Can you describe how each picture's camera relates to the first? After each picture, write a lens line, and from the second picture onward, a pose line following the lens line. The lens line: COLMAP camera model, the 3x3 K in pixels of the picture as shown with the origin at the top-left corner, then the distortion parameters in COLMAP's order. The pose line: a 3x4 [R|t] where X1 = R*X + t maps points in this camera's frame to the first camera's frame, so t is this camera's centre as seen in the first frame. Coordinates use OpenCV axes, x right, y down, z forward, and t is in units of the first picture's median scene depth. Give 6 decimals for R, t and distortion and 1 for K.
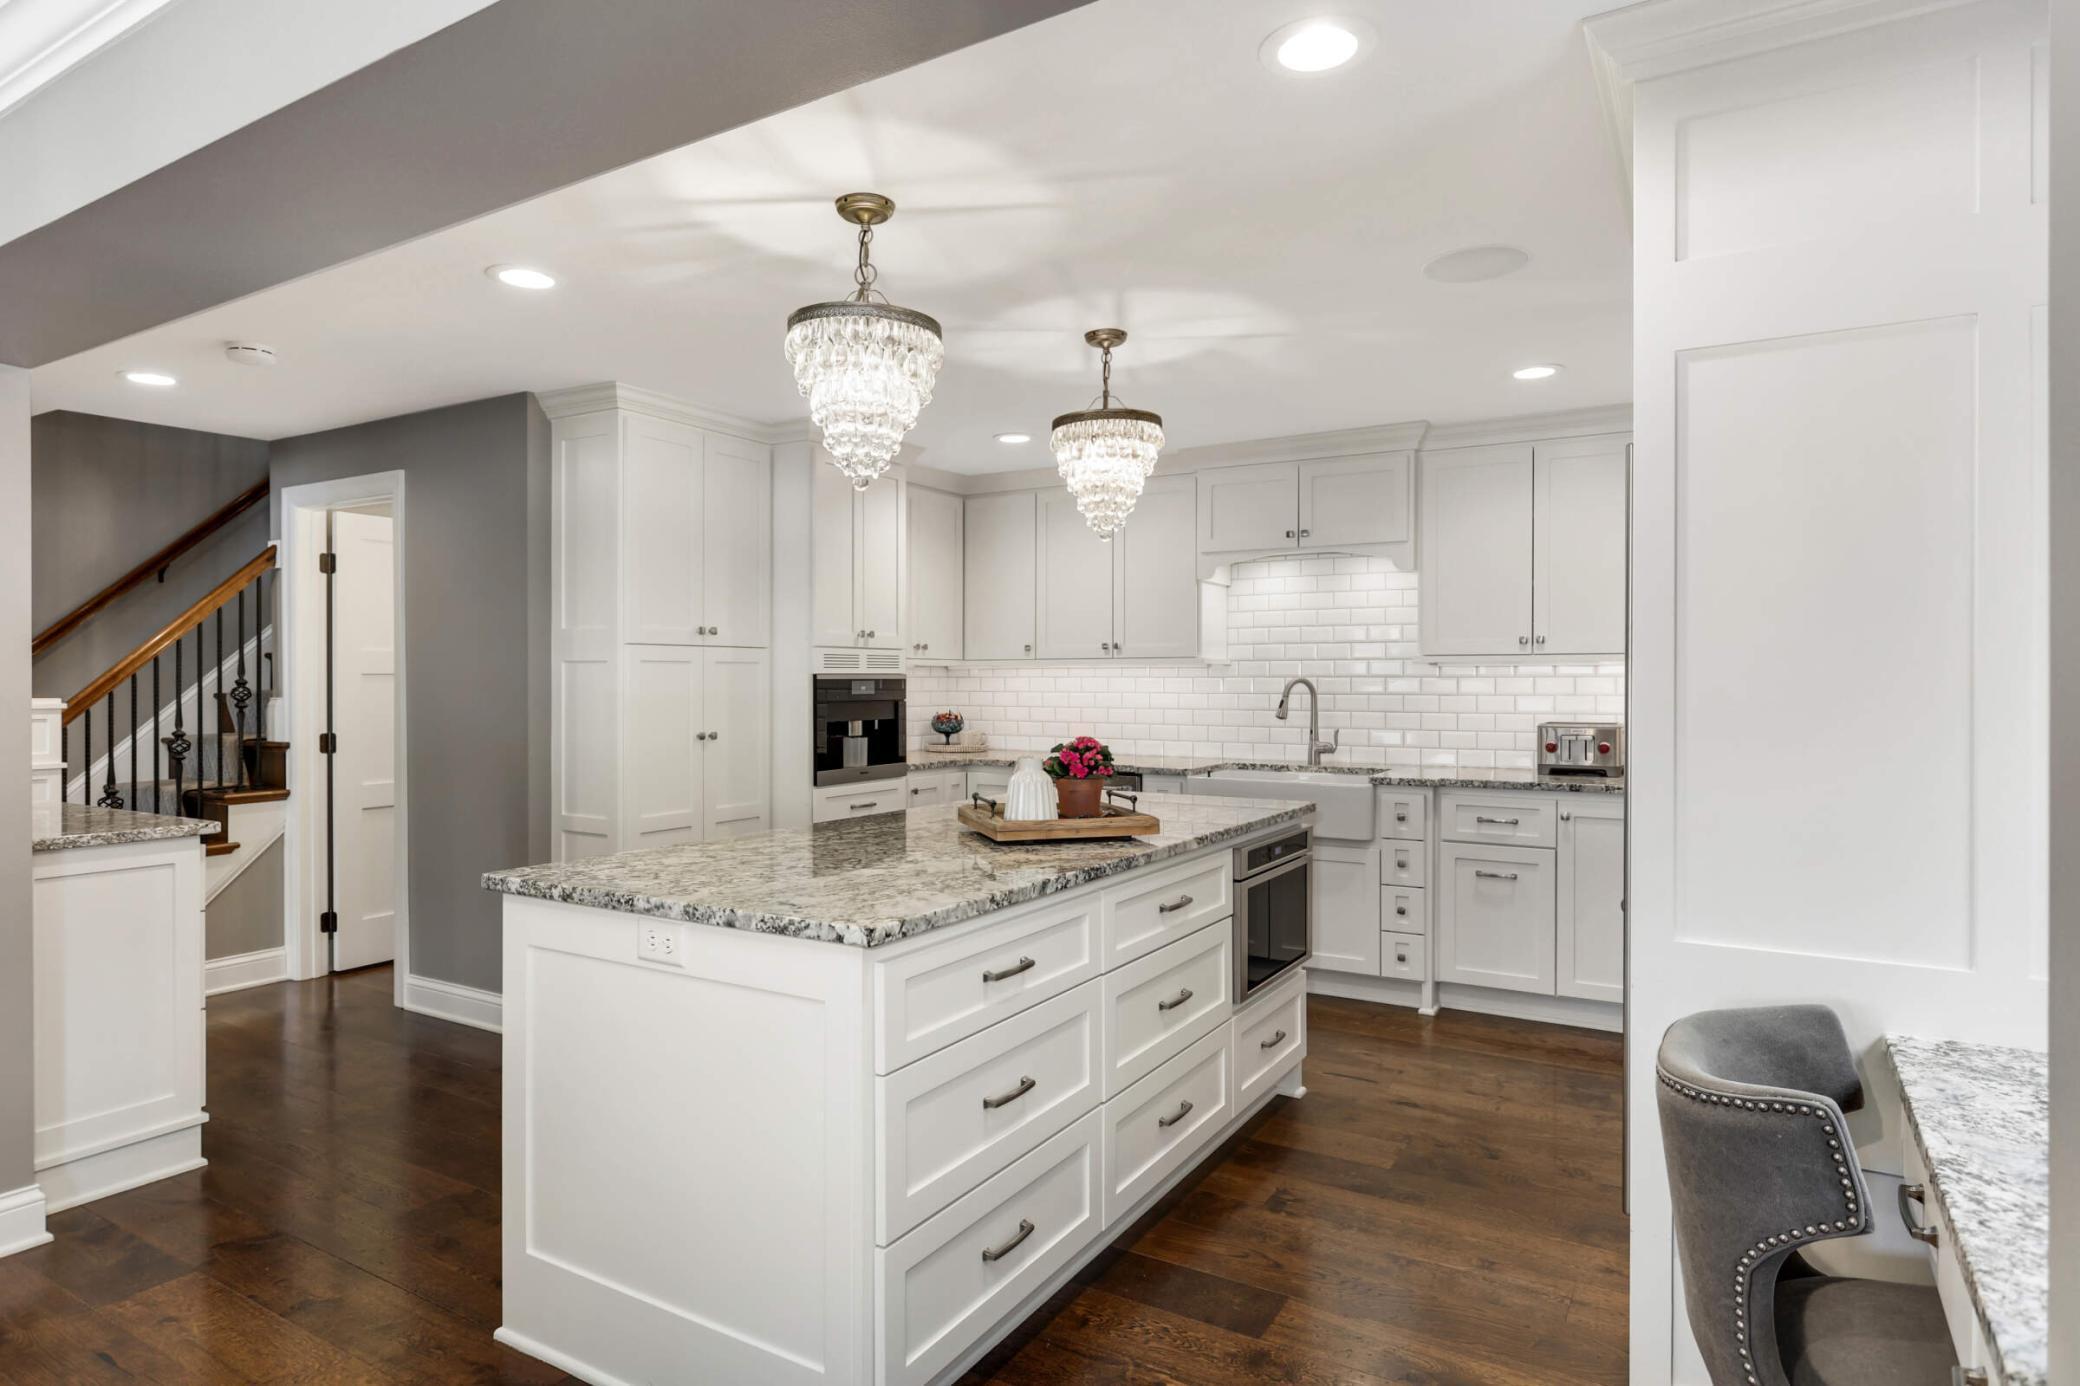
lens RADIAL K [[1138.1, 0, 1038.3], [0, 1138.1, 674.8], [0, 0, 1]] dist [-0.006338, -0.000448]
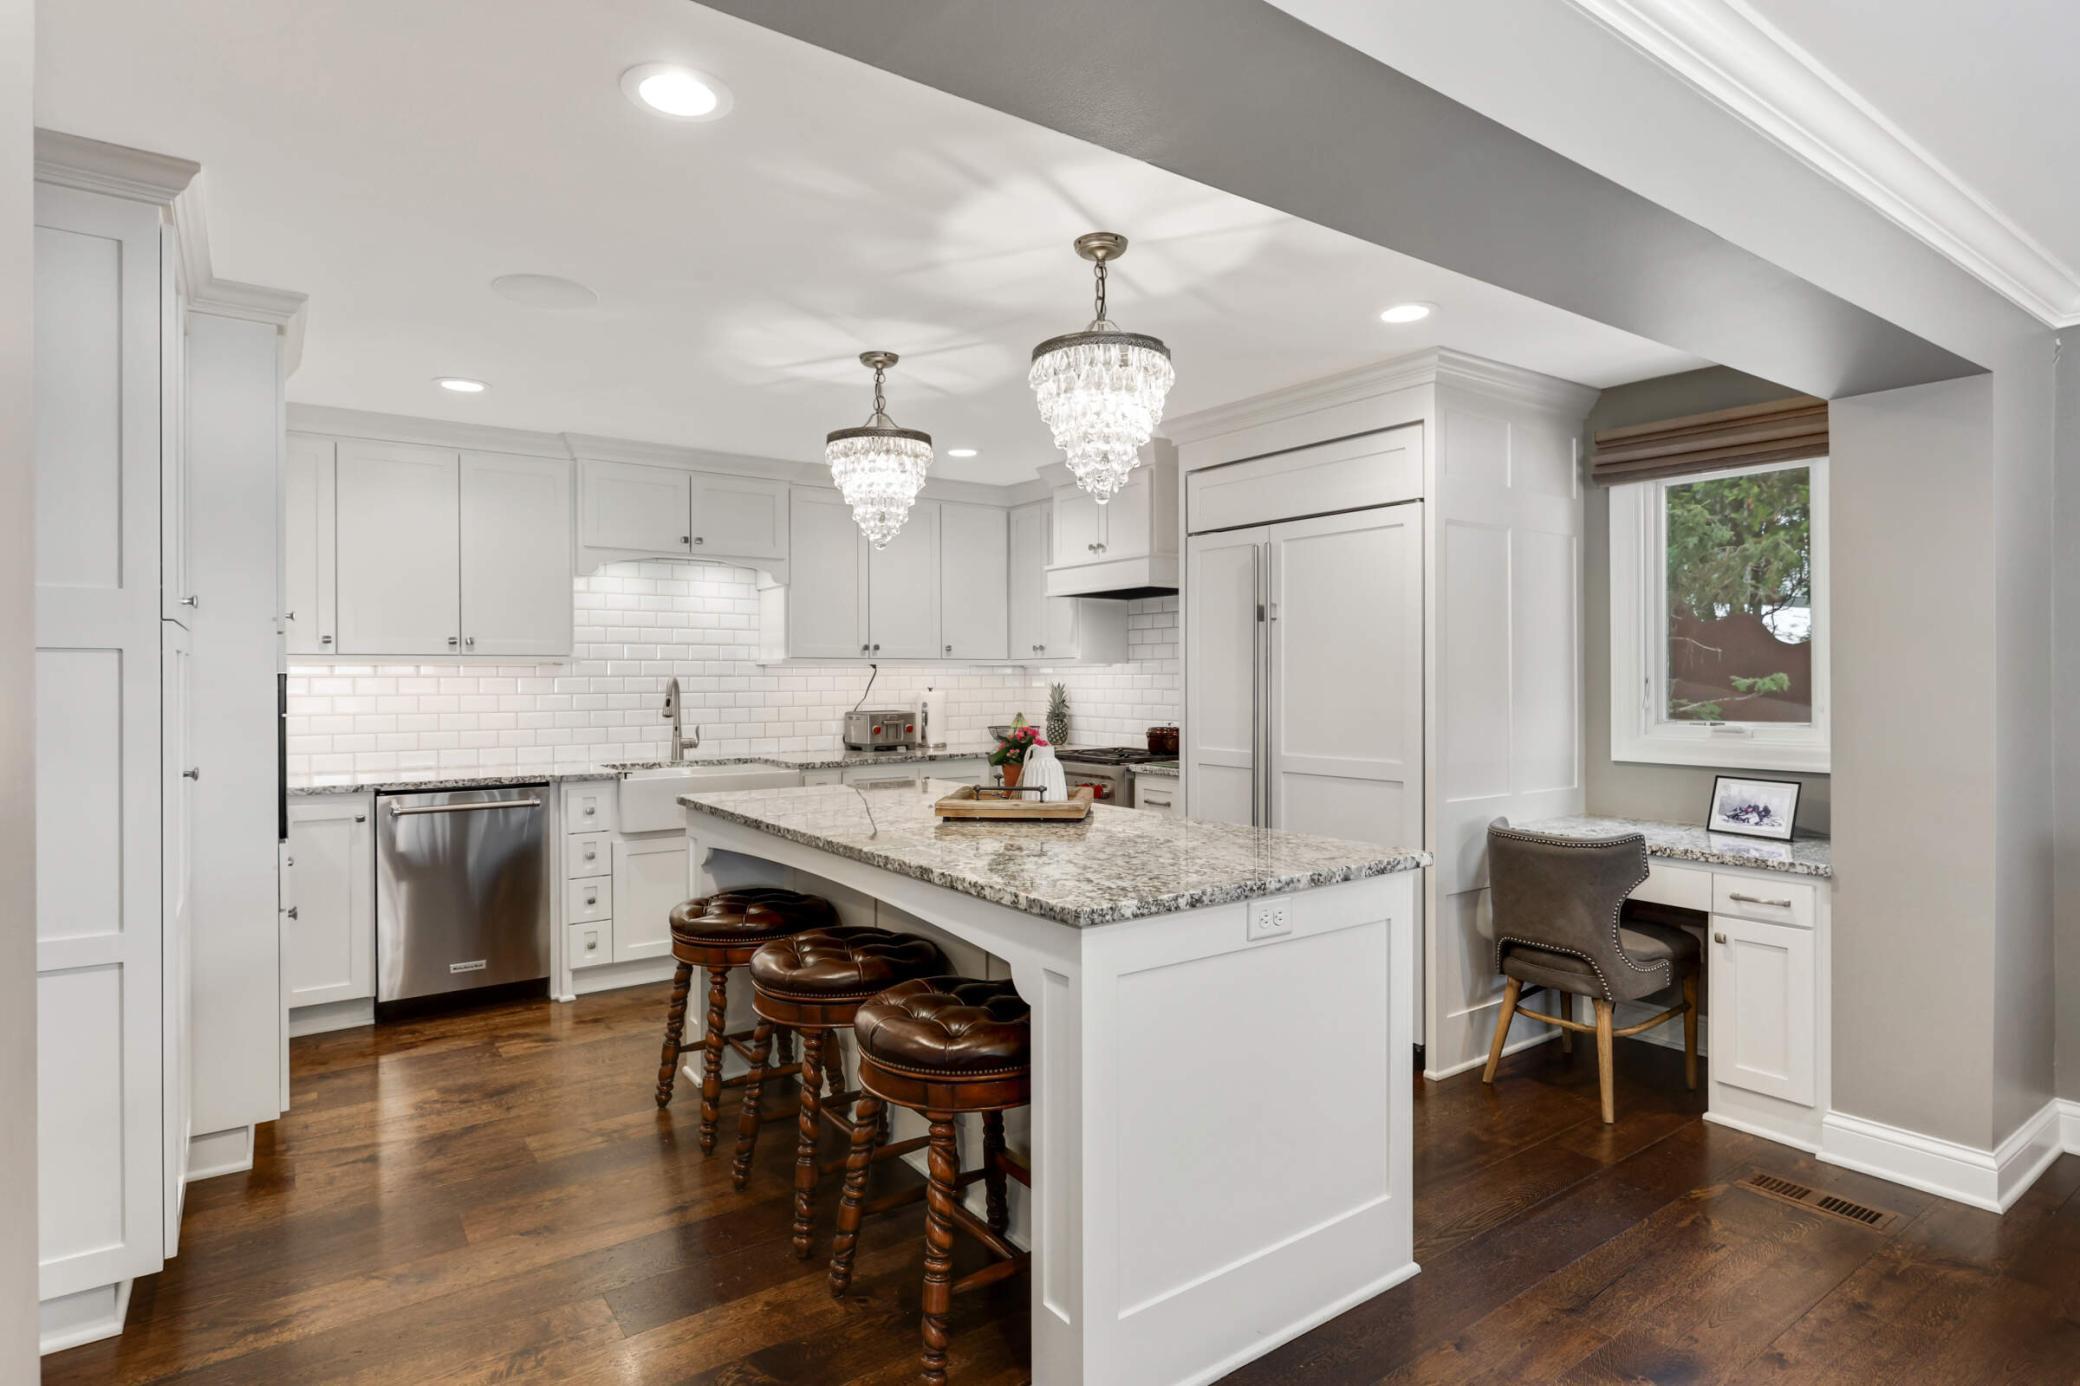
lens RADIAL K [[1053.6, 0, 1036.1], [0, 1053.6, 672.9], [0, 0, 1]] dist [-0.002446, 0.000382]
pose [[0.420935, 0.000657, 0.907091, -0.574784], [0.000962, 0.999999, -0.001171, -0.000114], [-0.907090, 0.001365, 0.420934, 0.331230]]
